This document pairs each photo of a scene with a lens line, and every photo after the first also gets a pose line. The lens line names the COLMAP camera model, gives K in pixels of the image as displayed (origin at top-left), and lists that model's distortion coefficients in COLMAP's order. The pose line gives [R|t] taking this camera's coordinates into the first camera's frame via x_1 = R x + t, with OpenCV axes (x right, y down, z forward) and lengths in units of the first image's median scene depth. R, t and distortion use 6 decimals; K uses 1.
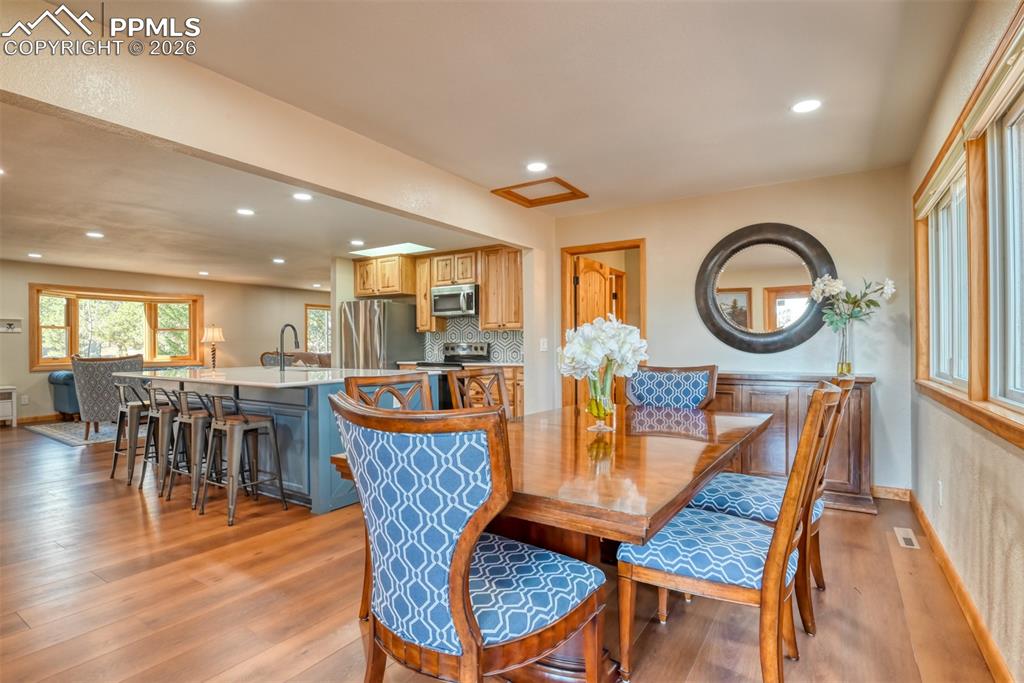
lens RADIAL K [[502.9, 0, 509.7], [0, 502.9, 341.7], [0, 0, 1]] dist [-0.022752, -0.004420]
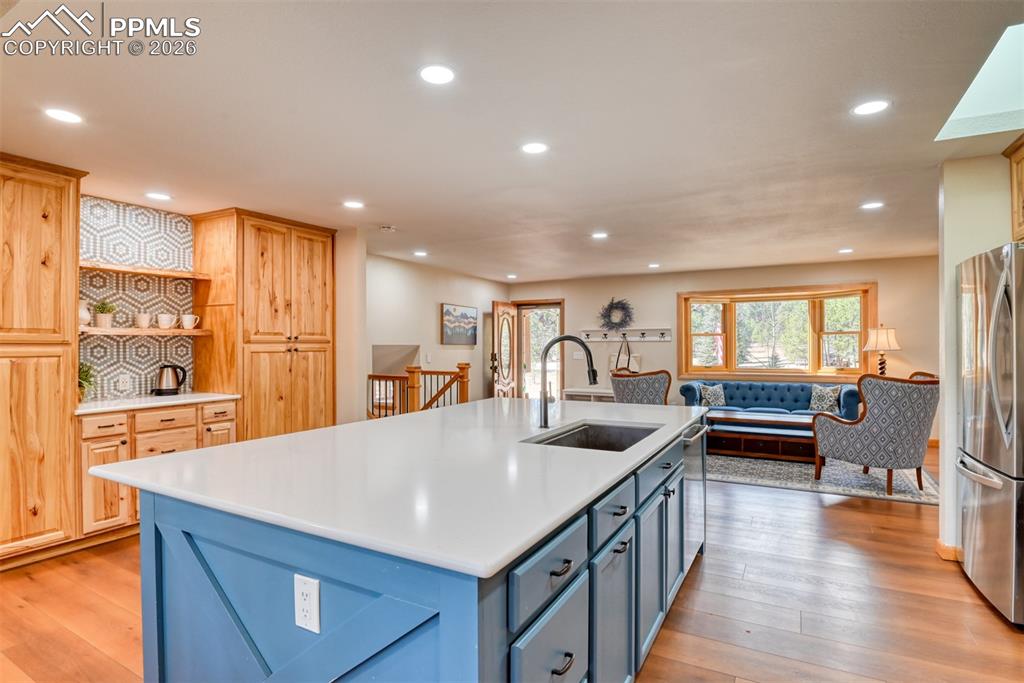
lens RADIAL K [[502.9, 0, 511.3], [0, 502.9, 344.2], [0, 0, 1]] dist [-0.022752, -0.004420]
pose [[0.071449, 0.001689, -0.997443, 0.035460], [0.008291, 0.999963, 0.002288, -0.017196], [0.997410, -0.008433, 0.071433, 0.573506]]
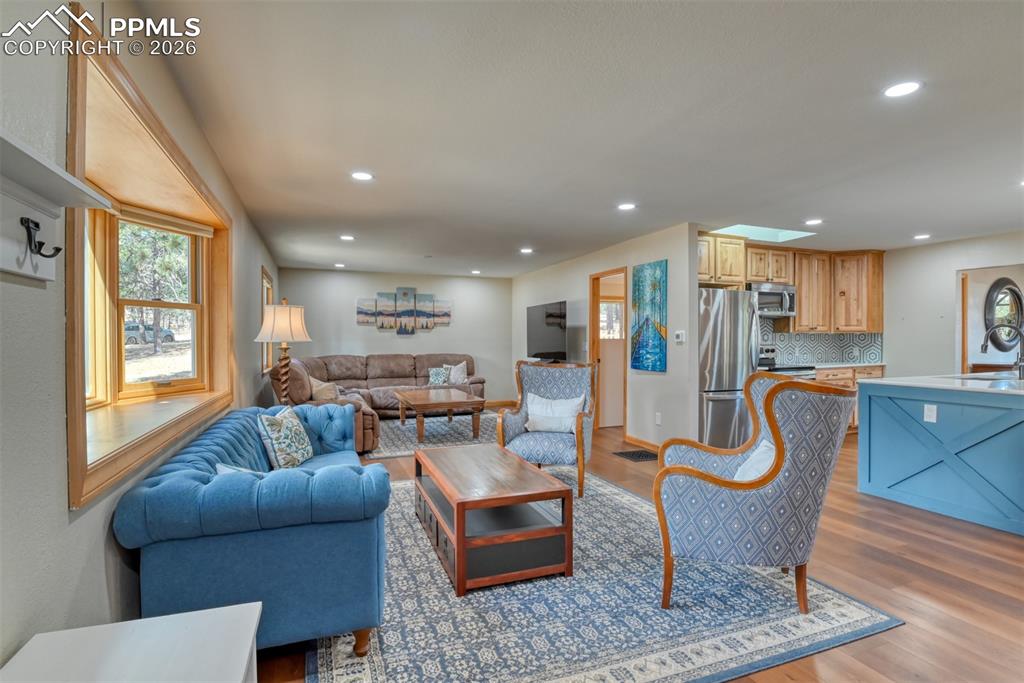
lens RADIAL K [[502.9, 0, 519.0], [0, 502.9, 344.3], [0, 0, 1]] dist [-0.022752, -0.004420]
pose [[0.573526, -0.000376, 0.819188, -1.021179], [-0.003167, 0.999991, 0.002676, 0.000445], [-0.819182, -0.004129, 0.573519, 0.764166]]
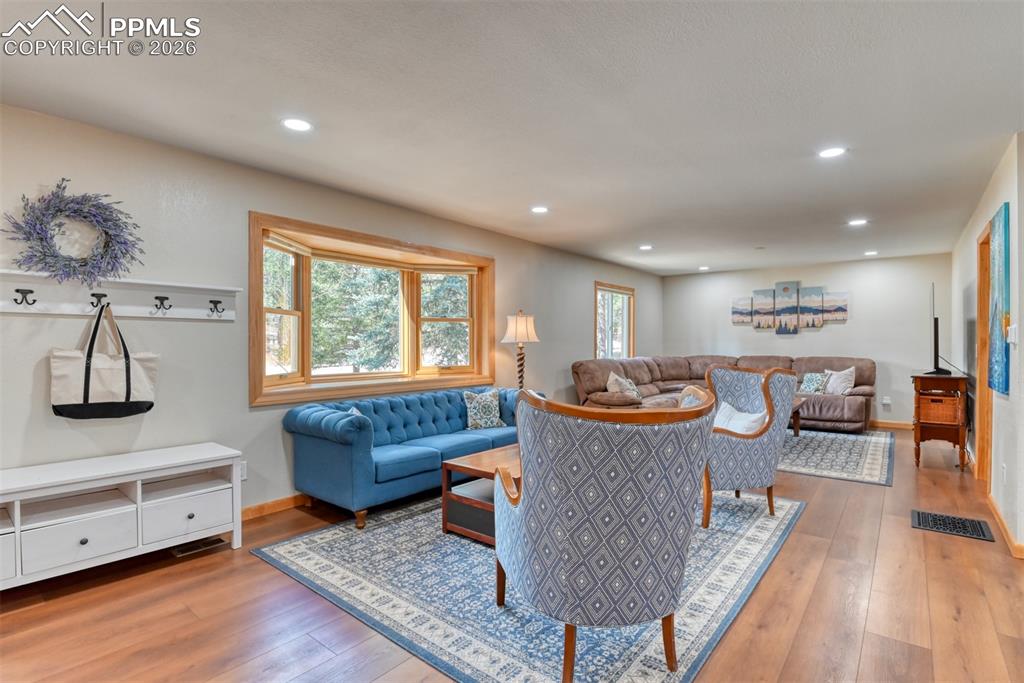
lens RADIAL K [[502.9, 0, 511.0], [0, 502.9, 345.8], [0, 0, 1]] dist [-0.022752, -0.004420]
pose [[0.995355, 0.006171, -0.096078, -0.690260], [-0.005114, 0.999924, 0.011240, -0.002891], [0.096140, -0.010696, 0.995310, 0.560548]]
